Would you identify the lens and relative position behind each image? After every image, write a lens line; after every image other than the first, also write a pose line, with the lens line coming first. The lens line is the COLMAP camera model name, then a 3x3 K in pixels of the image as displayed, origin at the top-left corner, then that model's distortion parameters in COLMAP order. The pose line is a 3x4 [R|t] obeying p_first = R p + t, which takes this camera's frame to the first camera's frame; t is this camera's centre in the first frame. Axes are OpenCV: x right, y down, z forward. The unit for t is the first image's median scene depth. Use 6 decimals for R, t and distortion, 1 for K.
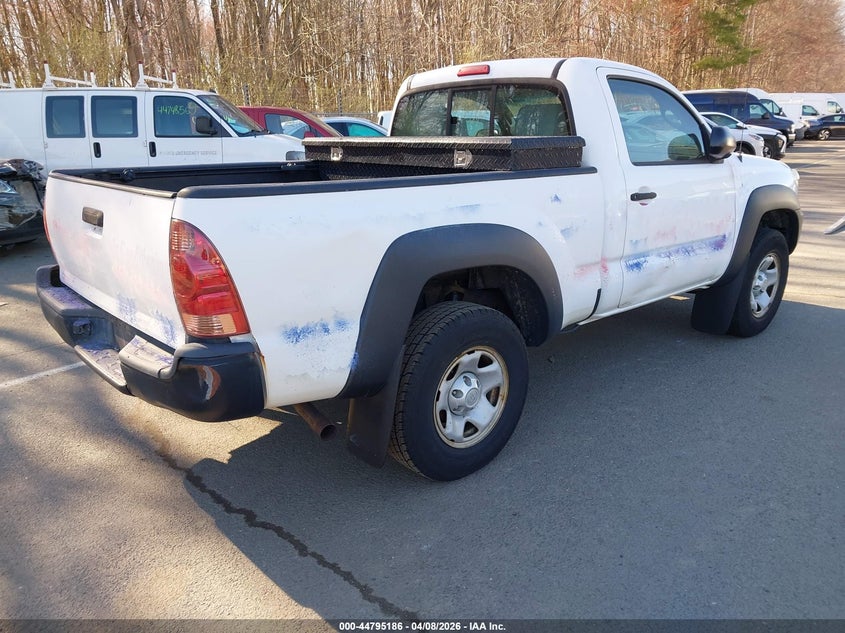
lens RADIAL K [[657.0, 0, 422.5], [0, 657.0, 316.5], [0, 0, 1]] dist [0.008686, 0.005725]
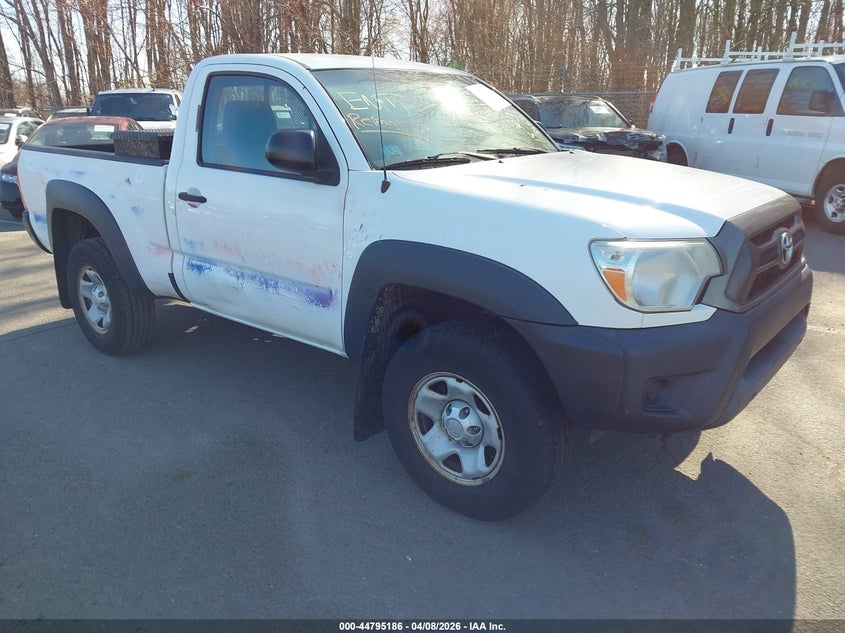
lens RADIAL K [[690.2, 0, 422.5], [0, 690.2, 316.5], [0, 0, 1]] dist [0.004111, 0.003367]
pose [[0.152512, 0.303995, -0.940387, 1.206597], [-0.268513, 0.928472, 0.256596, -0.321410], [0.951126, 0.213372, 0.223229, 0.975345]]
